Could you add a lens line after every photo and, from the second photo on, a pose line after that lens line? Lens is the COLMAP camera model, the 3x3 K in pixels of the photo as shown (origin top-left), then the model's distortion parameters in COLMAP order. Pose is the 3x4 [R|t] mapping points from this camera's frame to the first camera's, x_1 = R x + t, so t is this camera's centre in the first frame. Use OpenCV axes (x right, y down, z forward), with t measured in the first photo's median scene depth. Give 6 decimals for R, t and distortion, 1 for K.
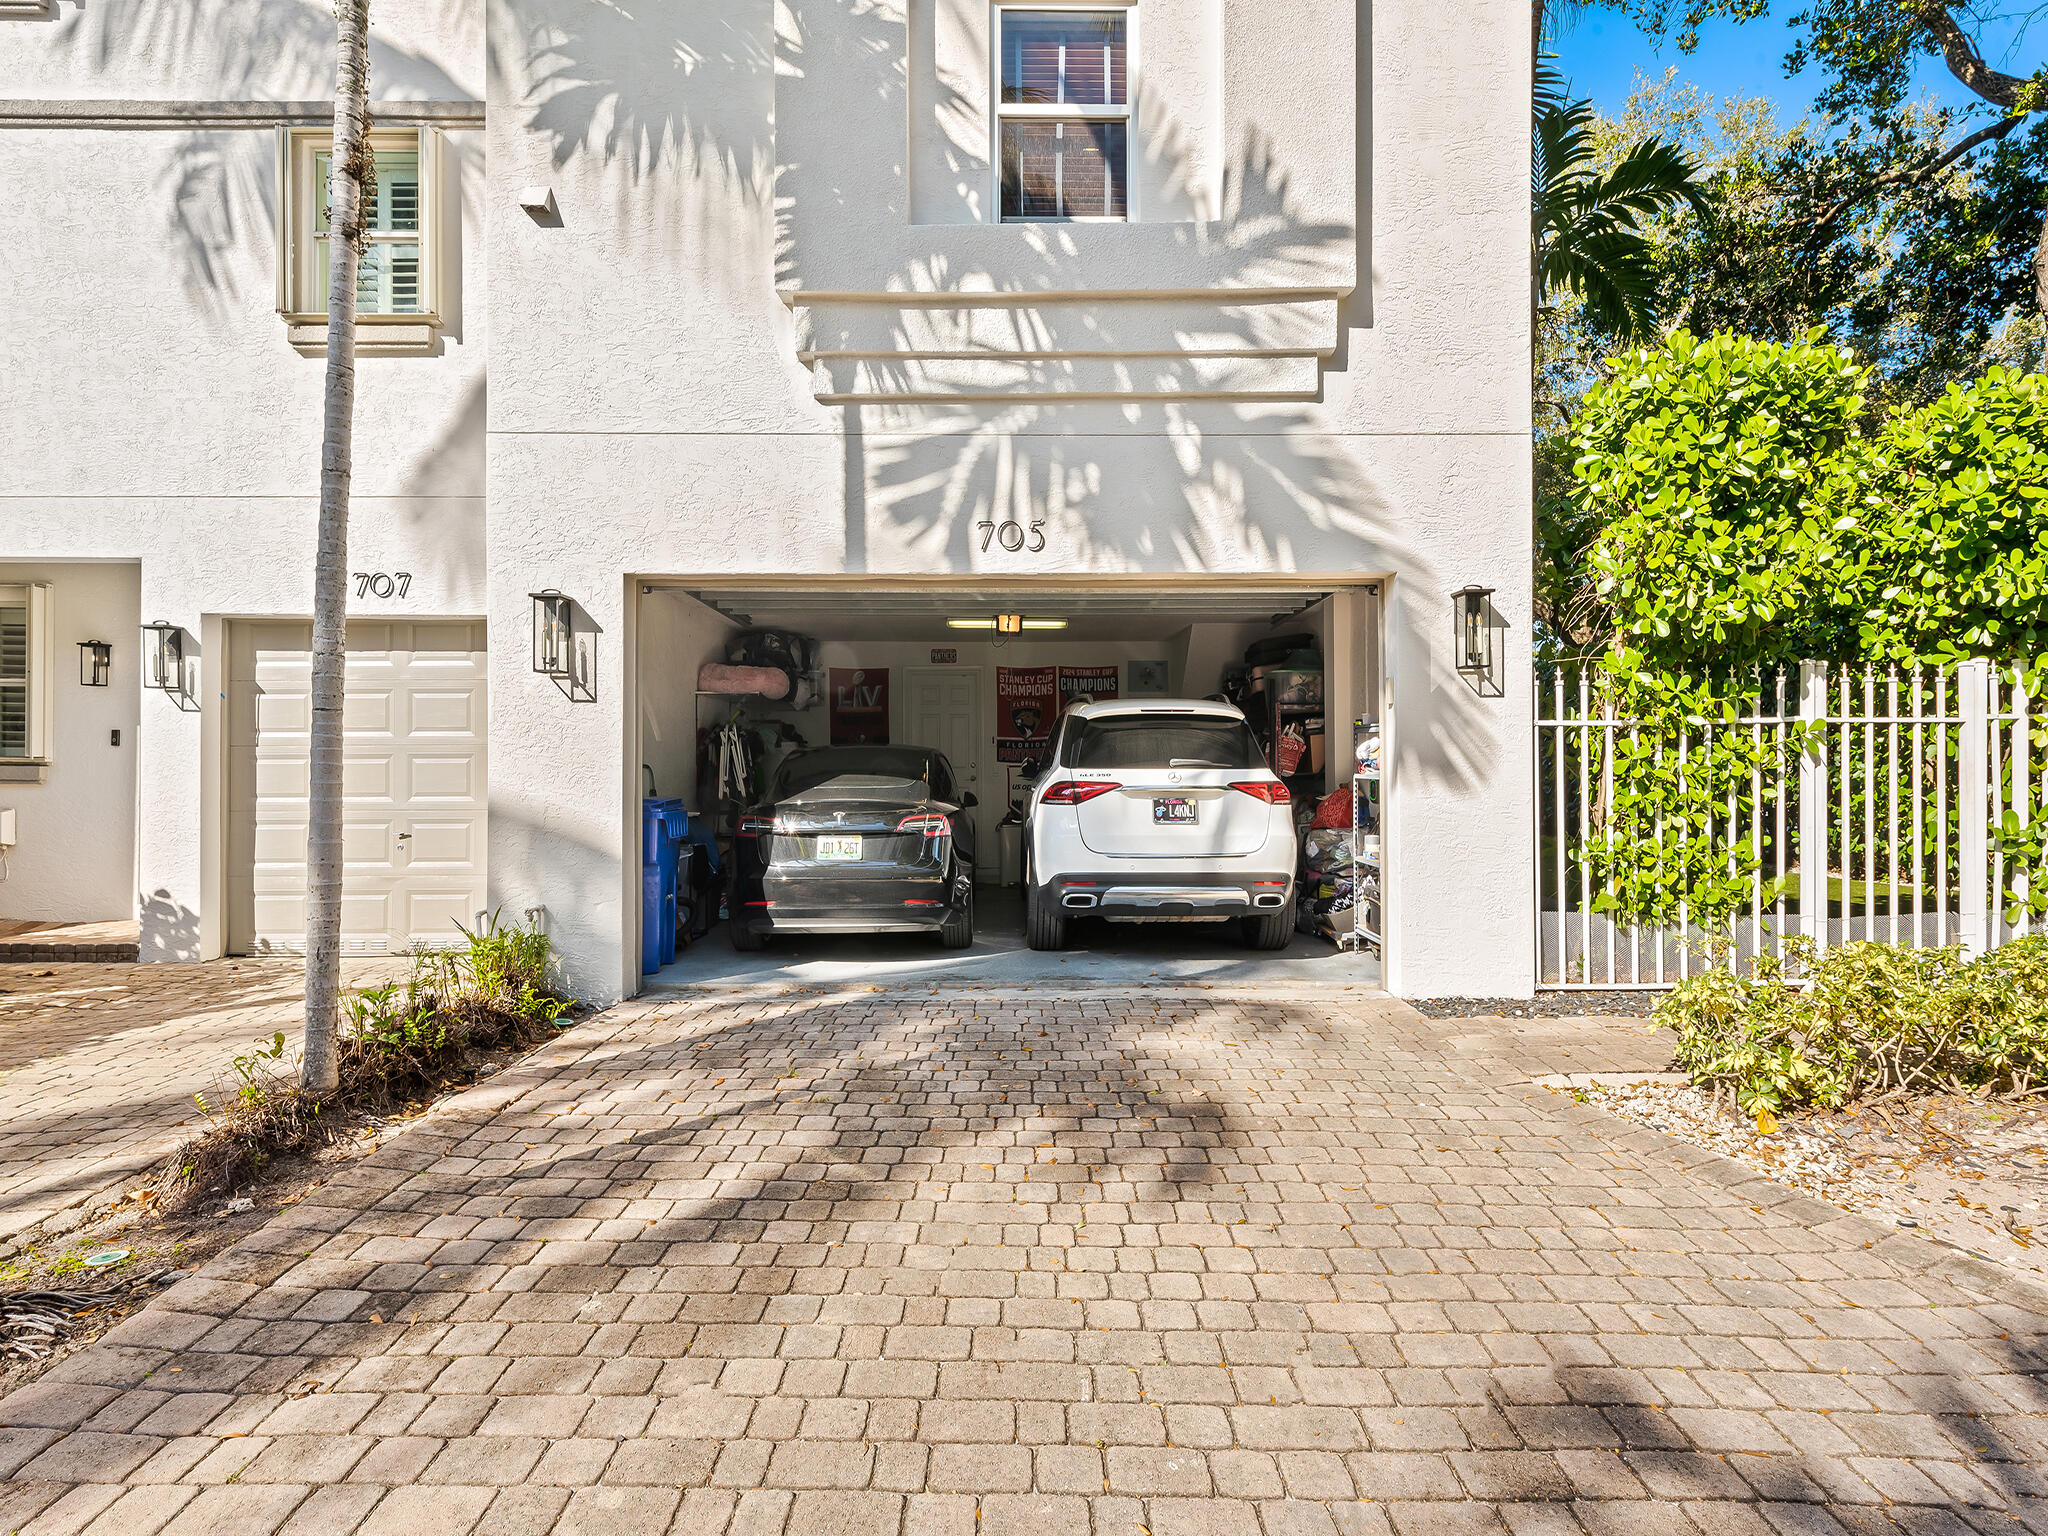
lens RADIAL K [[1139.9, 0, 1024.0], [0, 1139.9, 768.0], [0, 0, 1]] dist [0.048867, 0.000087]
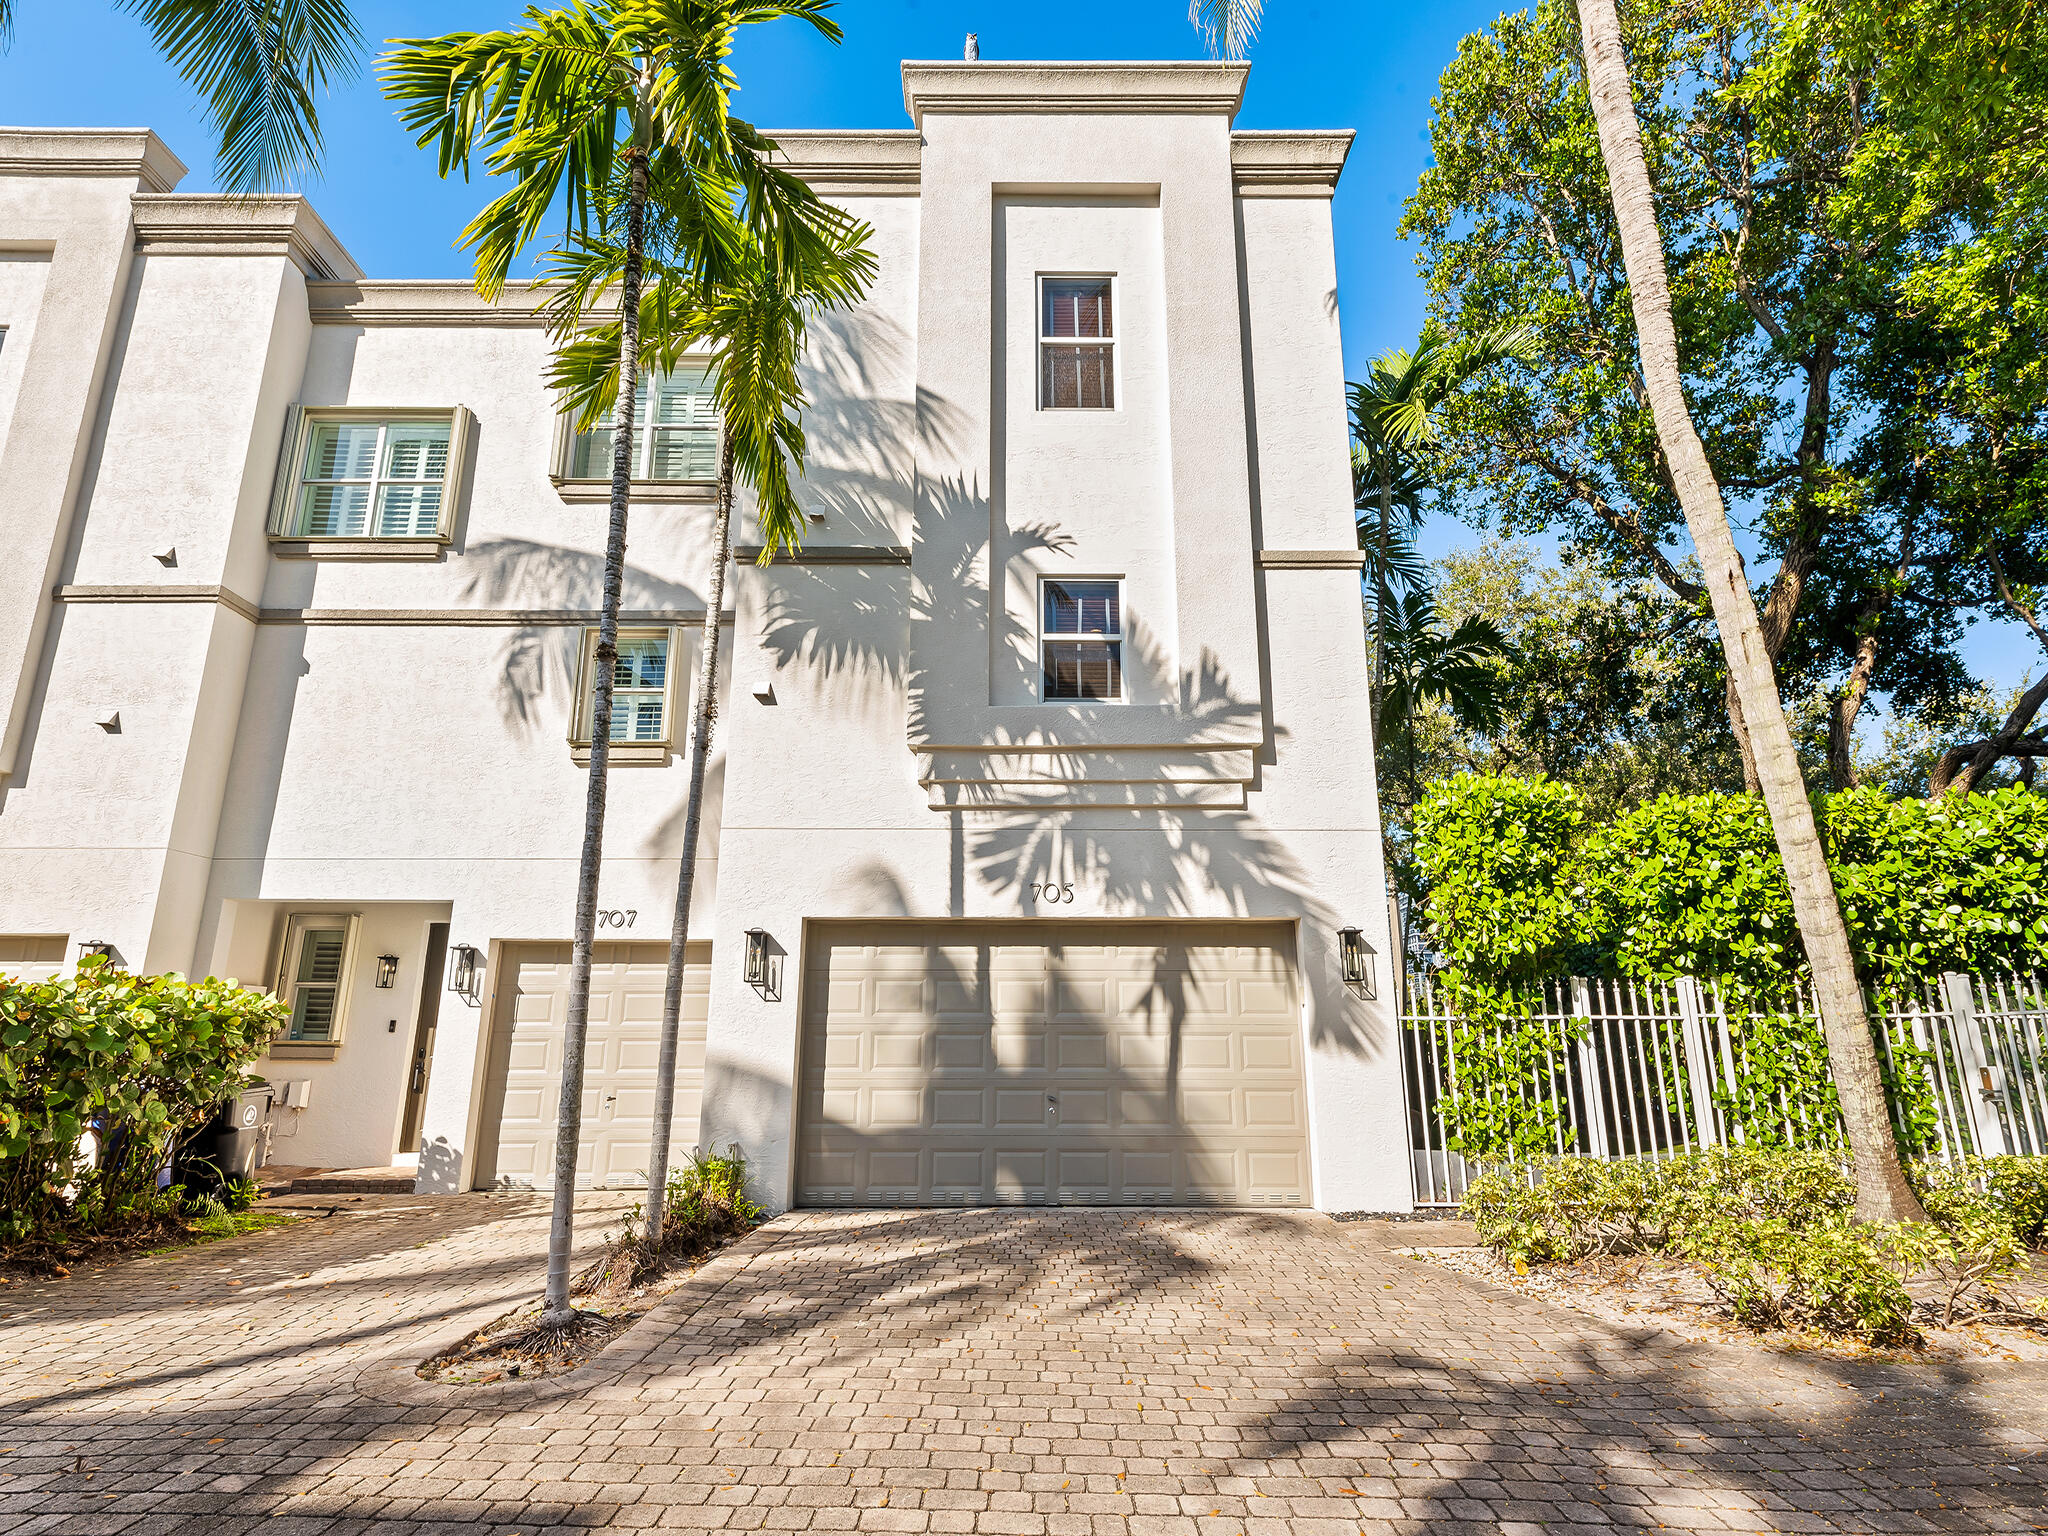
lens RADIAL K [[1051.2, 0, 1055.9], [0, 1051.2, 762.9], [0, 0, 1]] dist [0.005335, -0.000120]
pose [[0.999763, 0.007942, 0.020256, -0.039230], [-0.002161, 0.962638, -0.270783, 0.013292], [-0.021650, 0.270675, 0.962427, -0.404776]]
